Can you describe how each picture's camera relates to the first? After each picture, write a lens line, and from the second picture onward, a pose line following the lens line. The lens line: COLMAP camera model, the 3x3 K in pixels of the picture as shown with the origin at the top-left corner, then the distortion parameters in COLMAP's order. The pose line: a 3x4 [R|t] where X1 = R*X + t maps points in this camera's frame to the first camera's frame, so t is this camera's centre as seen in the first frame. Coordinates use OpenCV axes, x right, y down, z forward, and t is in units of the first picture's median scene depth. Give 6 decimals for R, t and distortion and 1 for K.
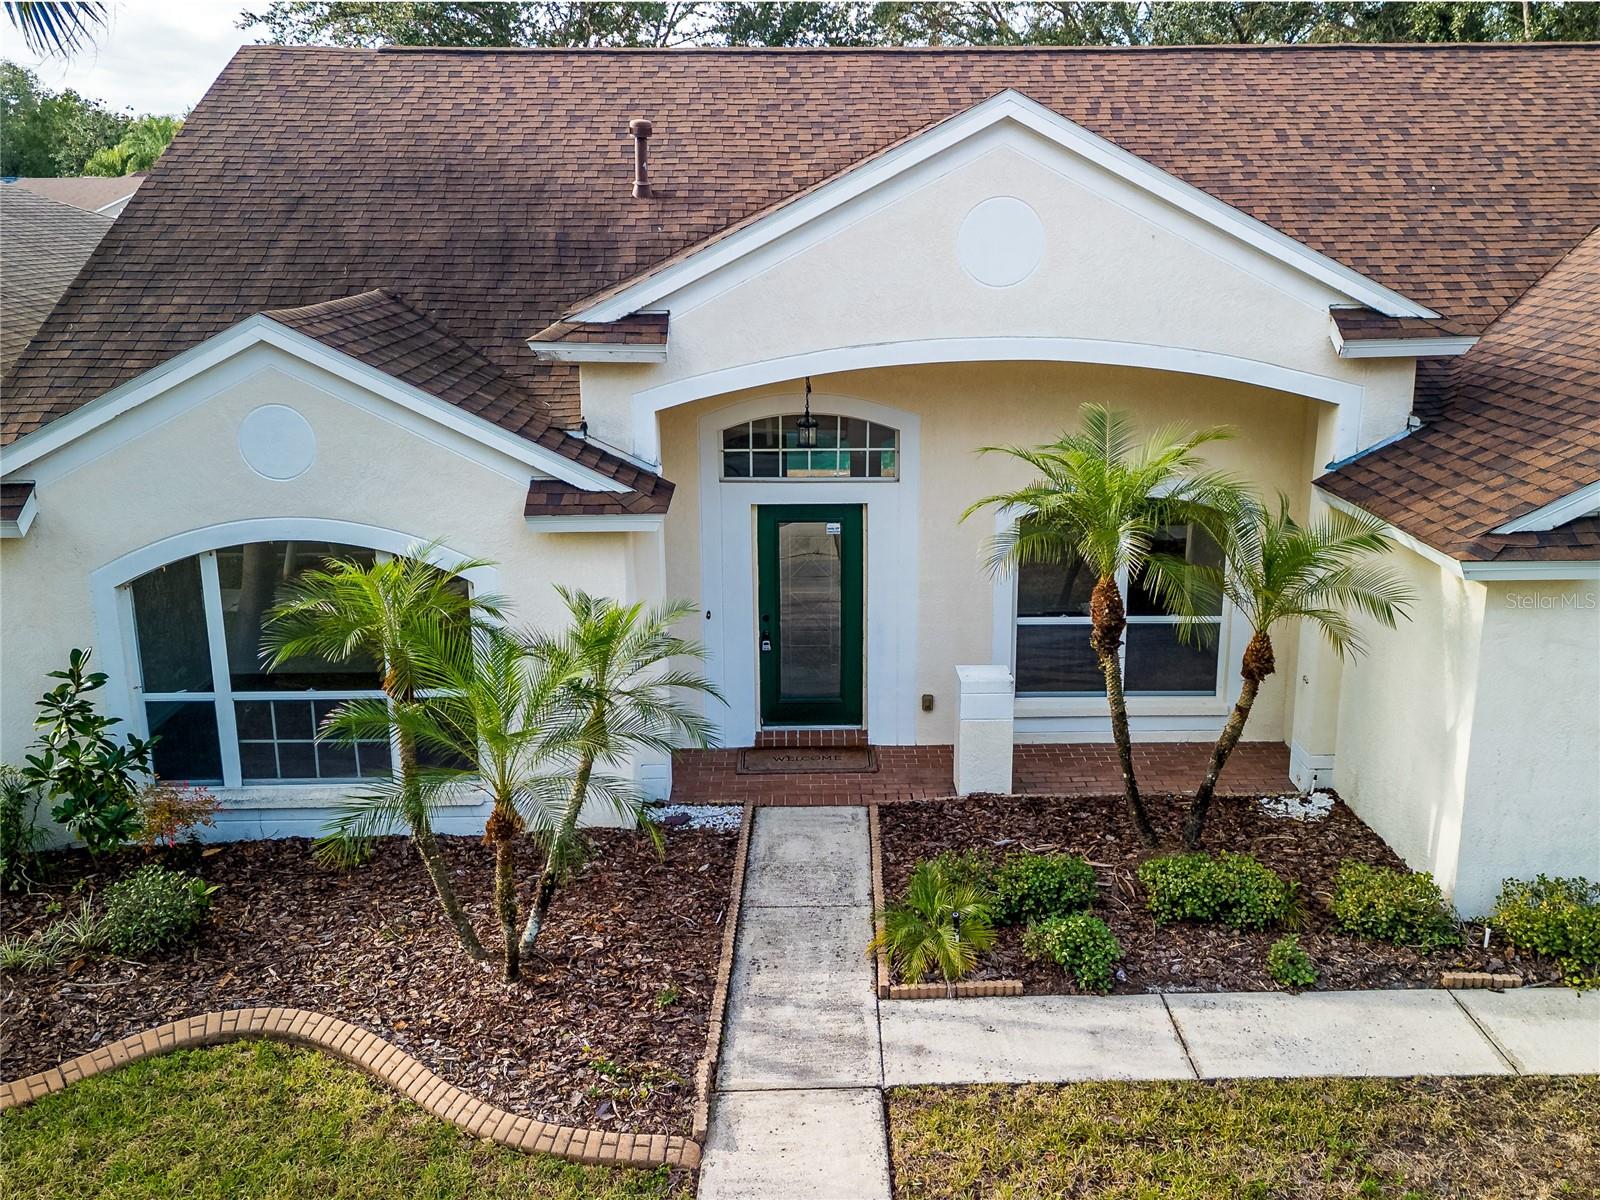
lens RADIAL K [[1504.0, 0, 824.9], [0, 1504.0, 601.6], [0, 0, 1]] dist [0.034714, 0.000000]
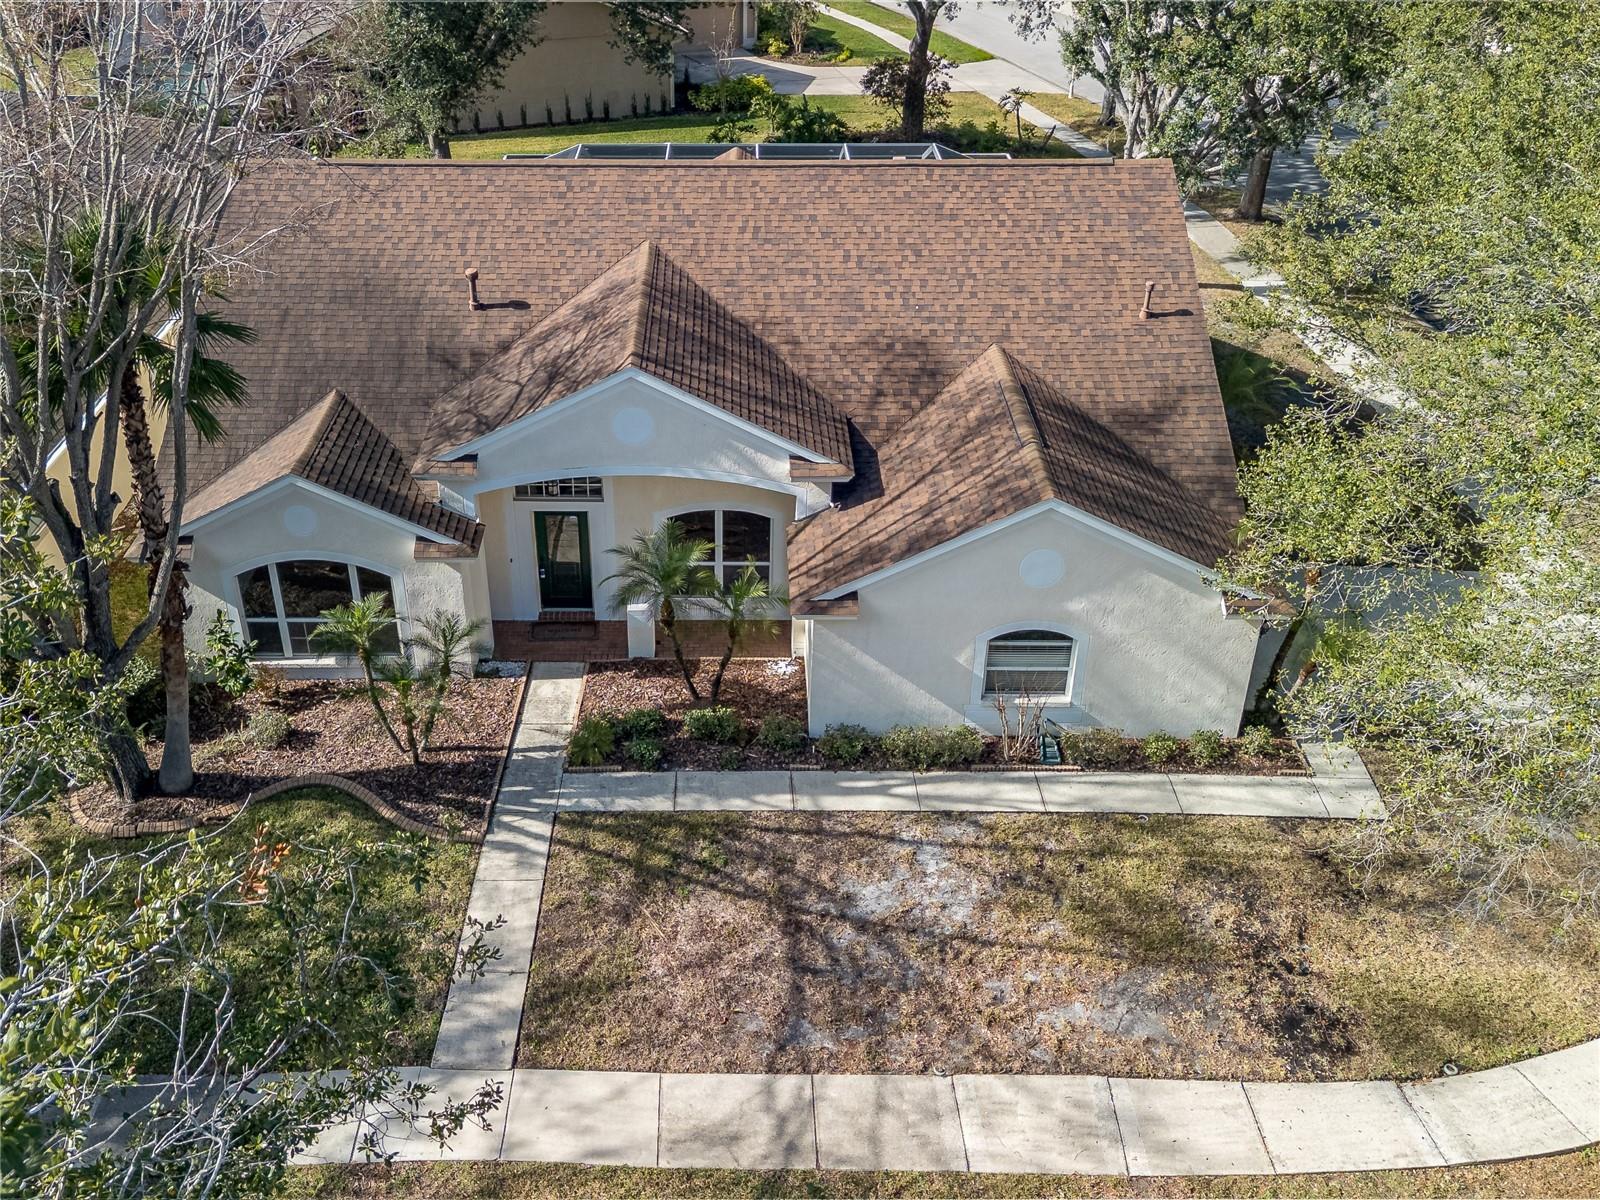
lens RADIAL K [[1504.0, 0, 734.5], [0, 1504.0, 604.3], [0, 0, 1]] dist [0.034714, 0.000000]
pose [[0.999721, 0.014946, -0.018317, 0.275114], [-0.008833, 0.954832, 0.297015, -0.569221], [0.021929, -0.296770, 0.954697, -0.986869]]
